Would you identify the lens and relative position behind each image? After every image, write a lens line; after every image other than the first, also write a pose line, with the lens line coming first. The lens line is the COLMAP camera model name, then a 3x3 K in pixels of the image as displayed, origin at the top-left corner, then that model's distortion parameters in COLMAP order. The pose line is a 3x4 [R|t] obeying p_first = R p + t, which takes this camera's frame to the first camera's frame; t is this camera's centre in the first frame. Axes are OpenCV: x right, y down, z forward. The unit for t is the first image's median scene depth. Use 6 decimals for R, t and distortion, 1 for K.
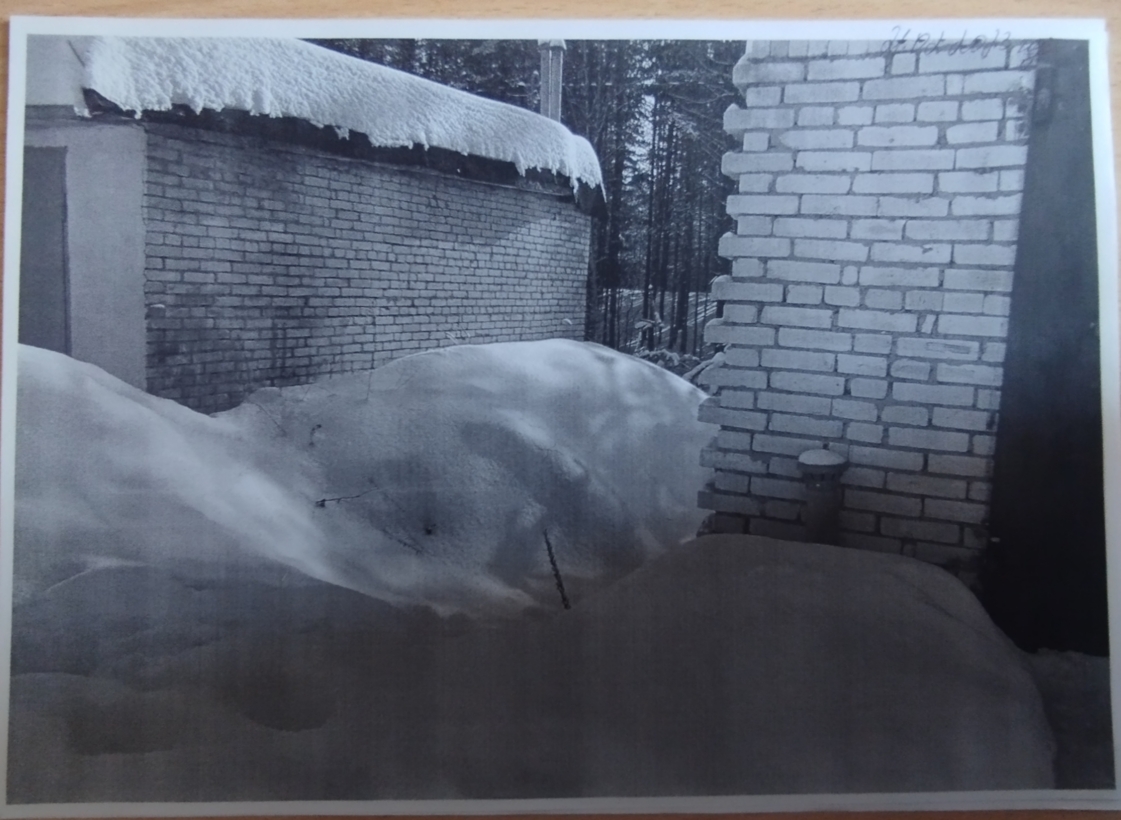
lens RADIAL K [[905.0, 0, 662.4], [0, 905.0, 385.5], [0, 0, 1]] dist [-0.004325, 0.003328]
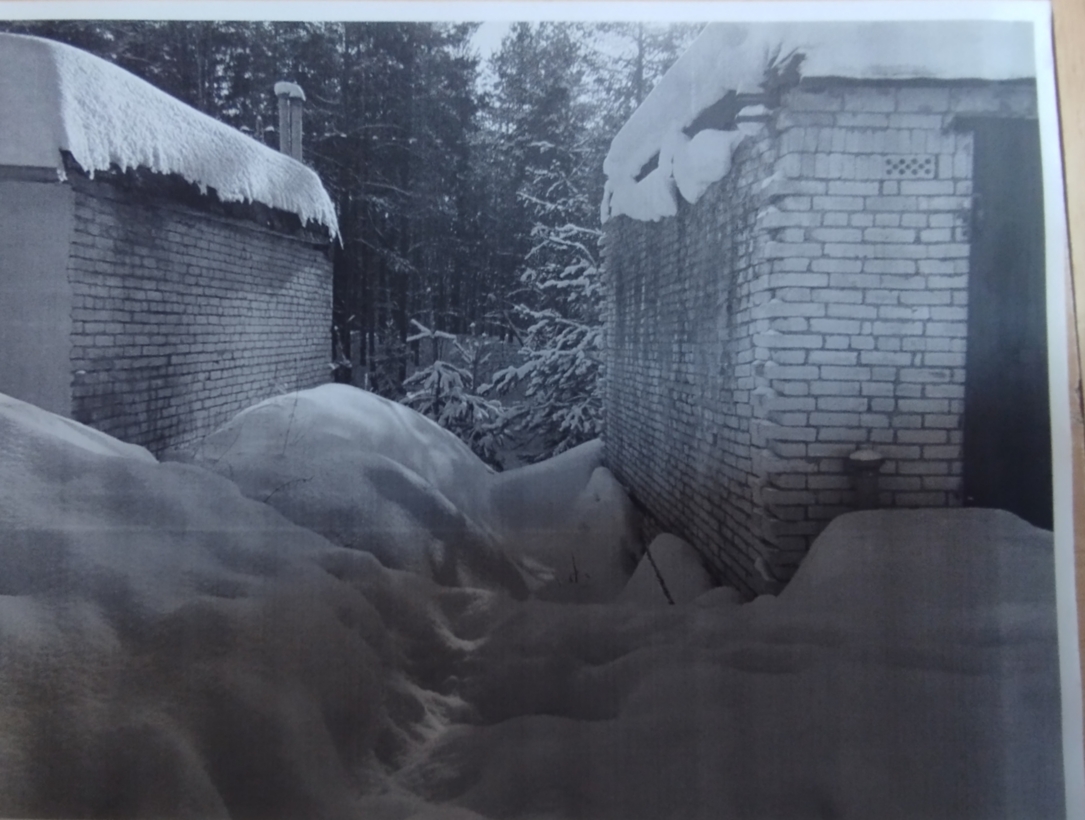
lens RADIAL K [[941.2, 0, 542.3], [0, 941.2, 354.7], [0, 0, 1]] dist [0.004433, -0.003115]
pose [[0.903099, -0.042501, 0.427324, -0.907622], [0.070286, 0.996300, -0.049451, -0.040789], [-0.423641, 0.074694, 0.902745, -0.143682]]
